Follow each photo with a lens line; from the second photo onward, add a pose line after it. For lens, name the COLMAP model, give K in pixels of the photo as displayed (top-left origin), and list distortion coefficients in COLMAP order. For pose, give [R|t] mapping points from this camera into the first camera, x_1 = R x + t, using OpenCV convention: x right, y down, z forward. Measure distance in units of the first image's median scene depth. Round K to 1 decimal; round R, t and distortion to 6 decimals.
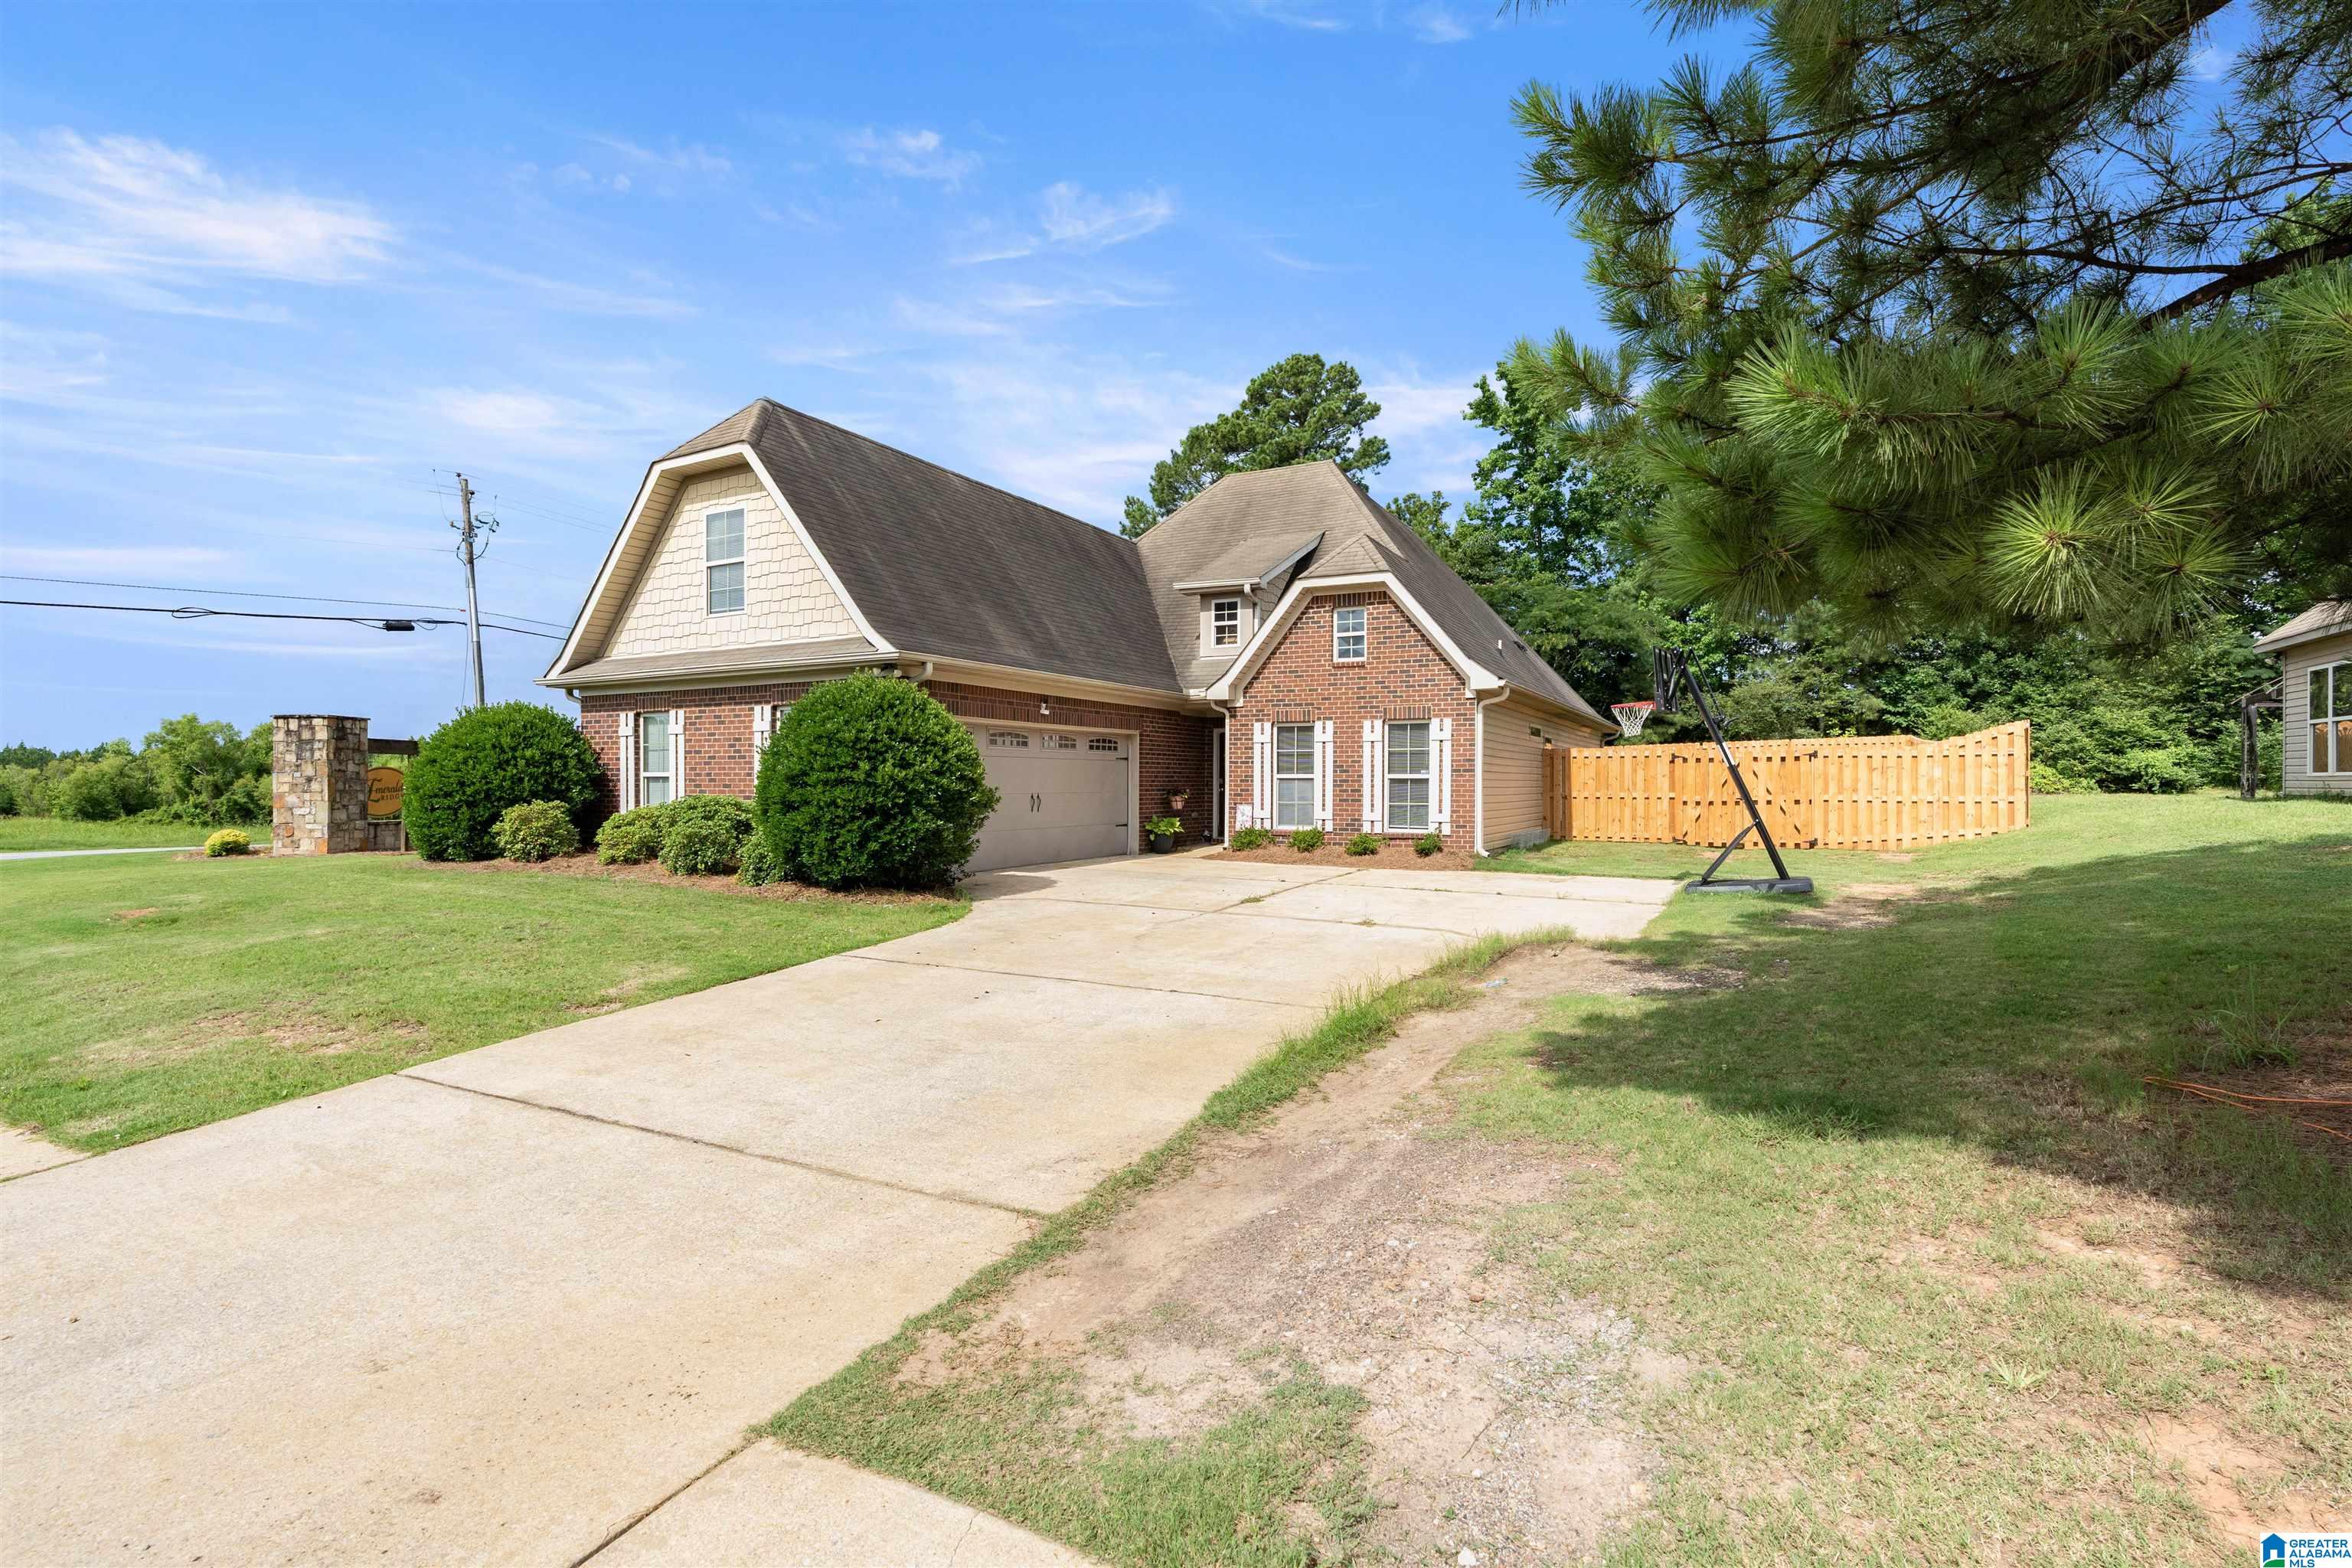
lens RADIAL K [[1092.3, 0, 1185.8], [0, 1092.3, 780.8], [0, 0, 1]] dist [-0.008379, 0.000707]
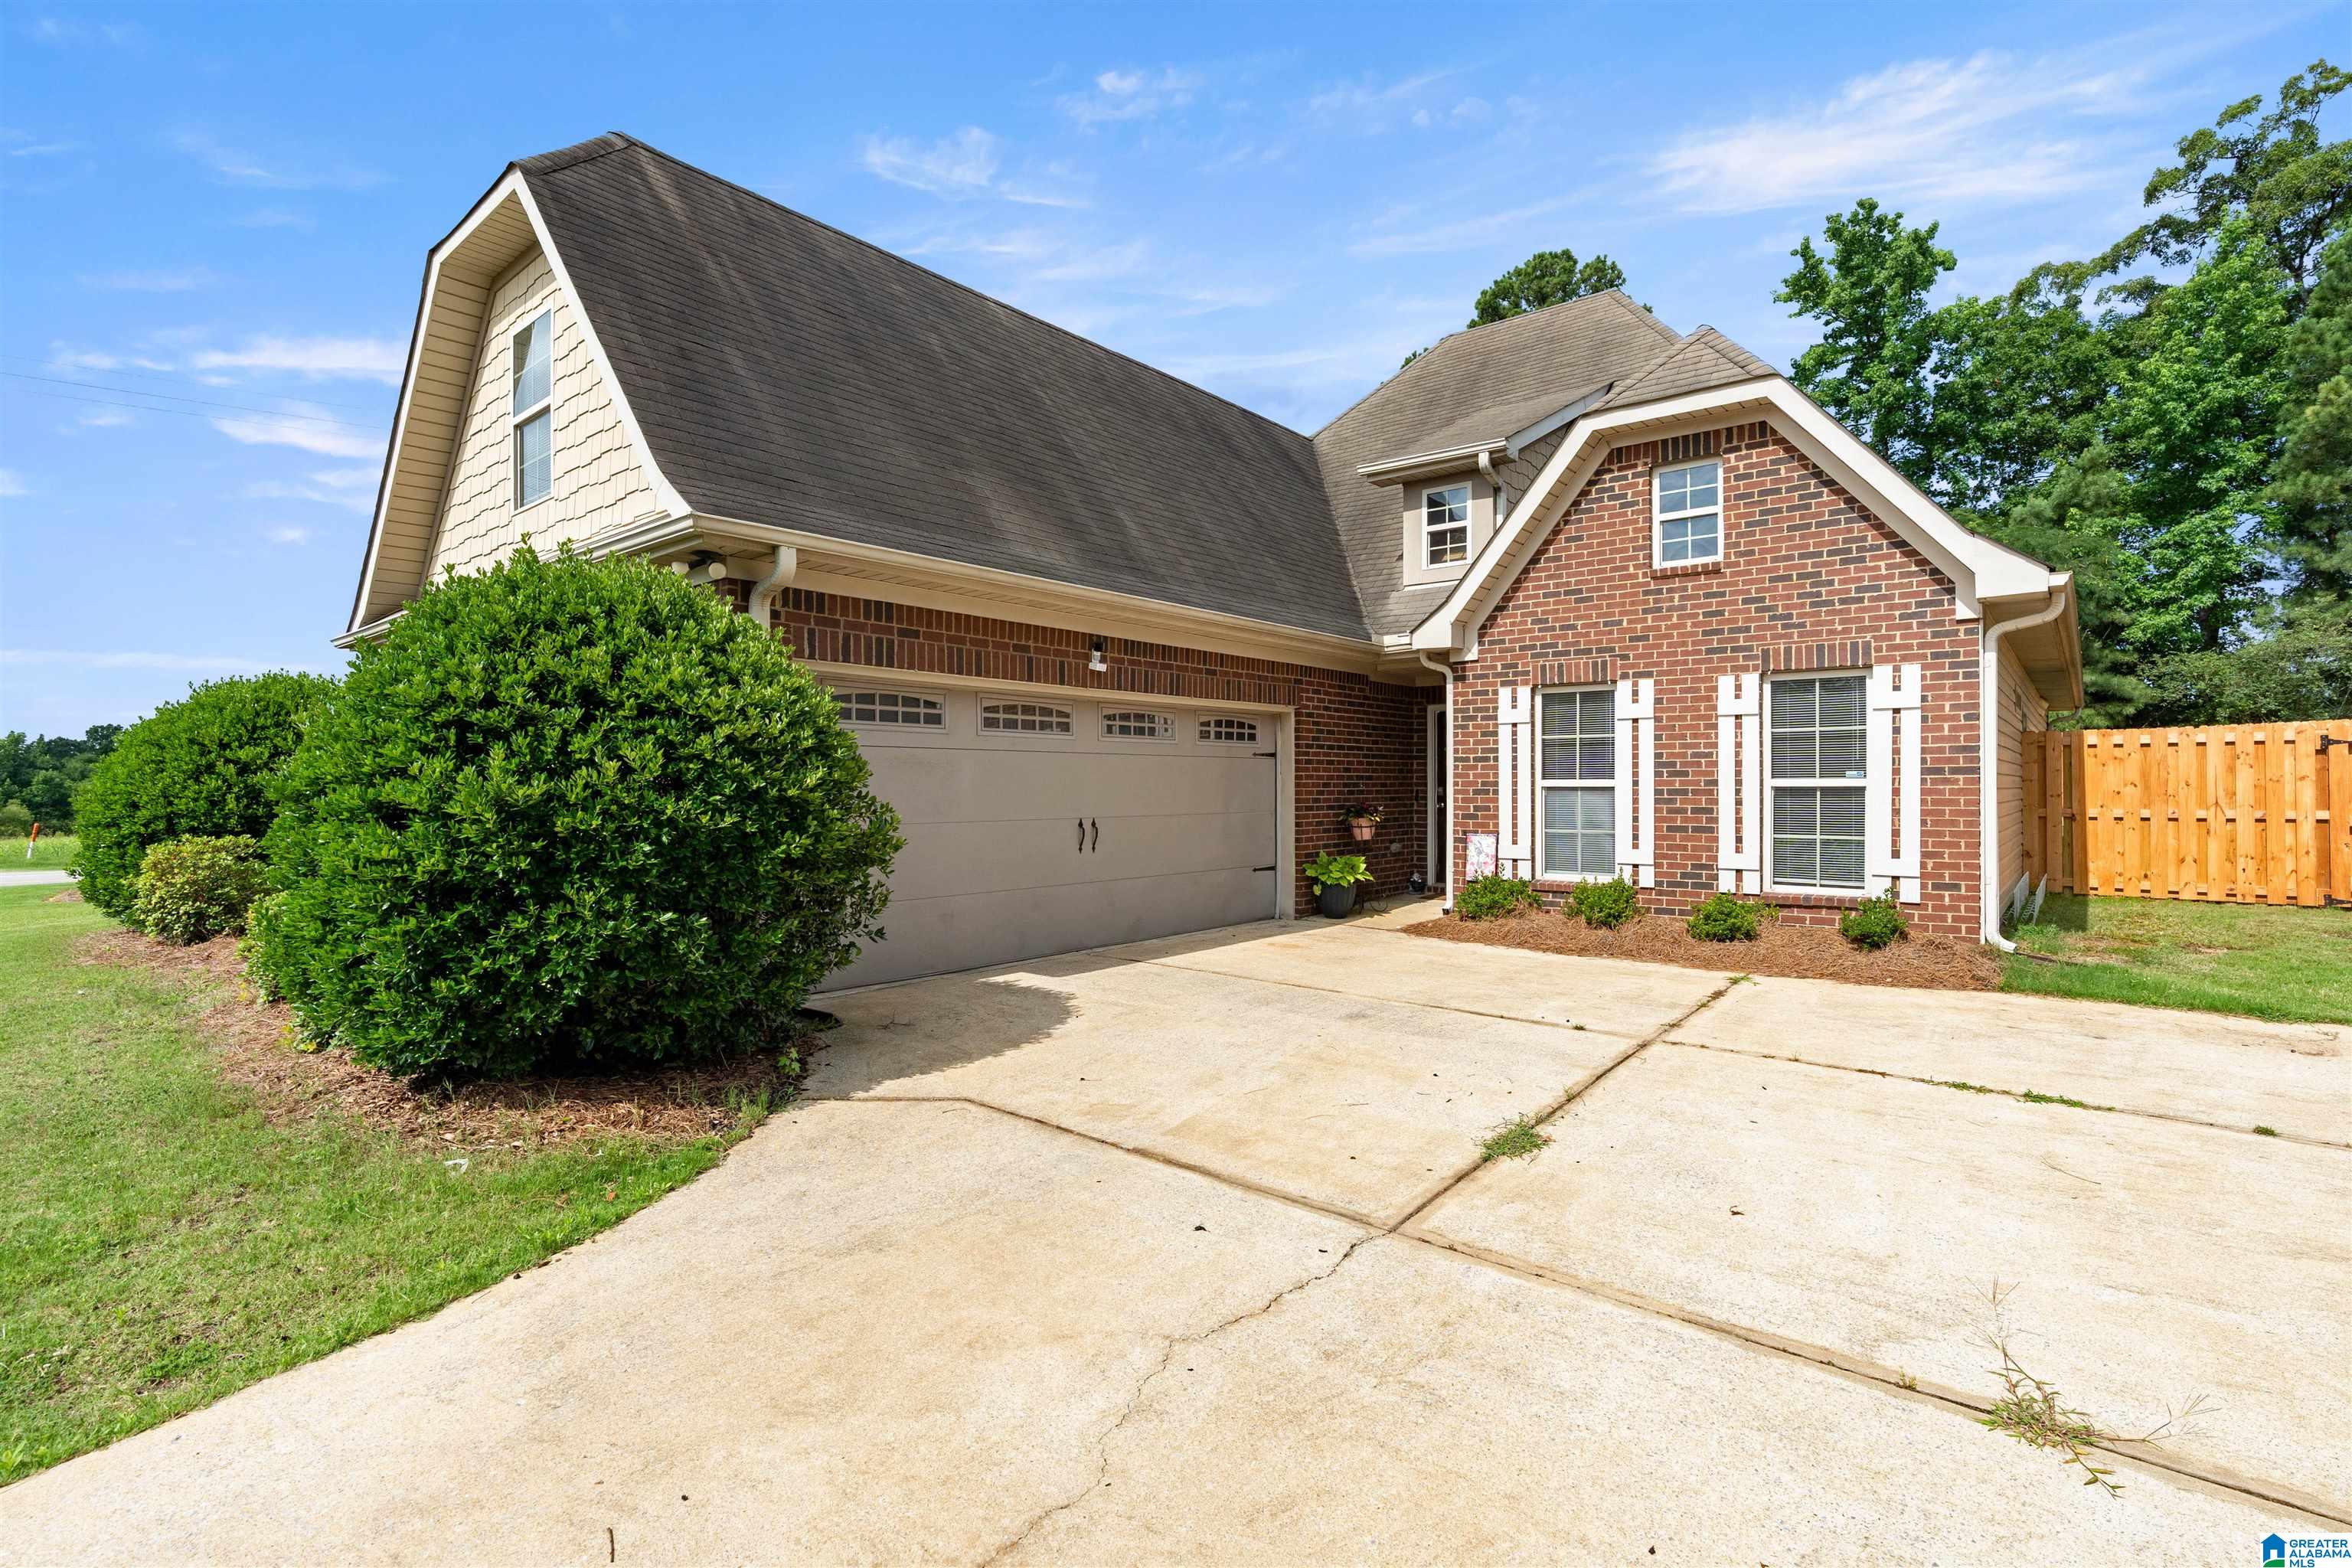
lens RADIAL K [[1092.3, 0, 1185.8], [0, 1092.3, 780.8], [0, 0, 1]] dist [-0.008379, 0.000707]
pose [[0.979113, -0.005336, -0.203248, 0.019134], [0.004650, 0.999982, -0.003851, -0.004338], [0.203265, 0.002826, 0.979120, 0.422647]]
